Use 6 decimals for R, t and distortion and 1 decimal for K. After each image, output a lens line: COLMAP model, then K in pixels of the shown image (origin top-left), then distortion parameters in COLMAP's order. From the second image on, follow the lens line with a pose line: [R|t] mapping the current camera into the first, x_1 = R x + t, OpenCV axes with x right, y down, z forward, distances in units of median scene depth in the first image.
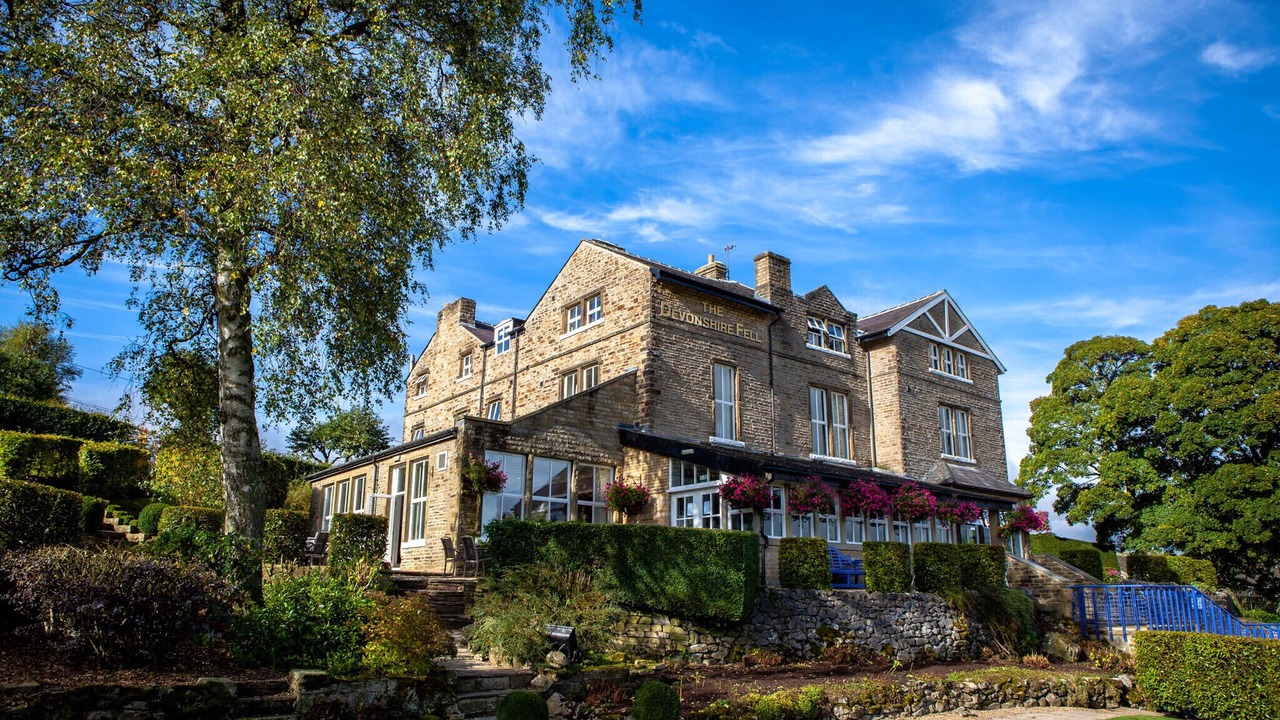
lens RADIAL K [[835.5, 0, 641.0], [0, 835.5, 357.8], [0, 0, 1]] dist [-0.059902, -0.000318]
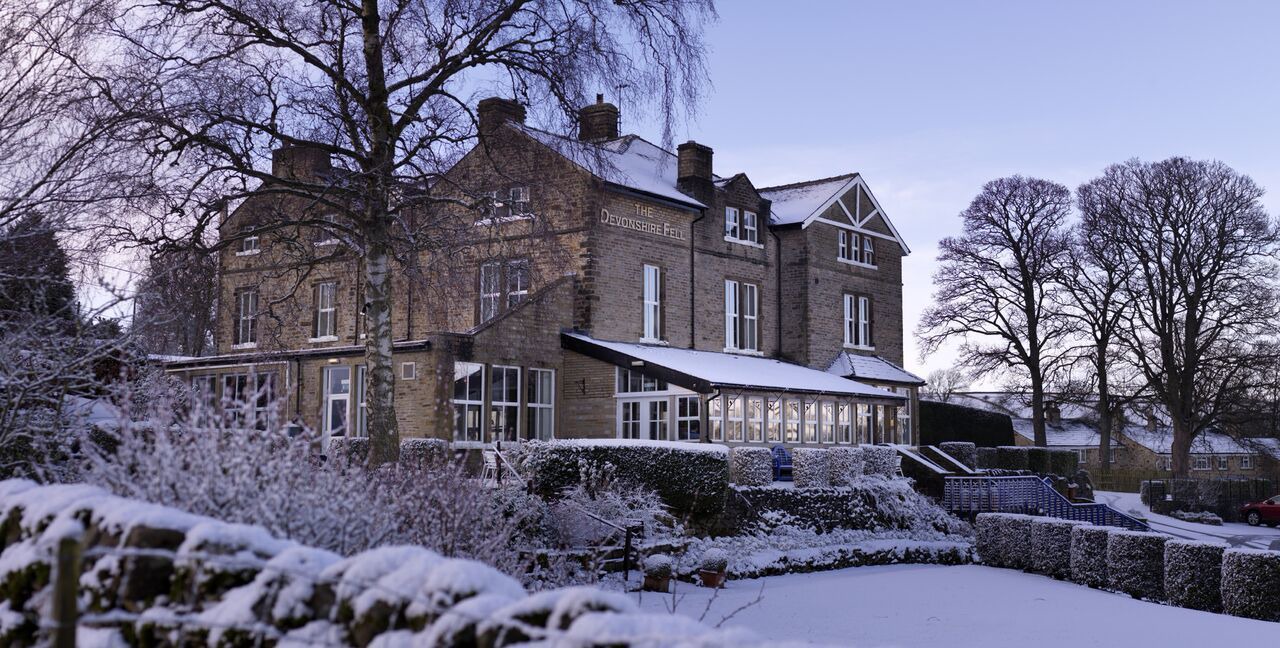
lens RADIAL K [[1283.1, 0, 639.7], [0, 1283.1, 325.2], [0, 0, 1]] dist [0.018317, 0.000000]
pose [[0.974858, 0.009618, 0.222620, -0.234057], [-0.048627, 0.984171, 0.170417, -0.165780], [-0.217457, -0.176958, 0.959895, -0.453029]]
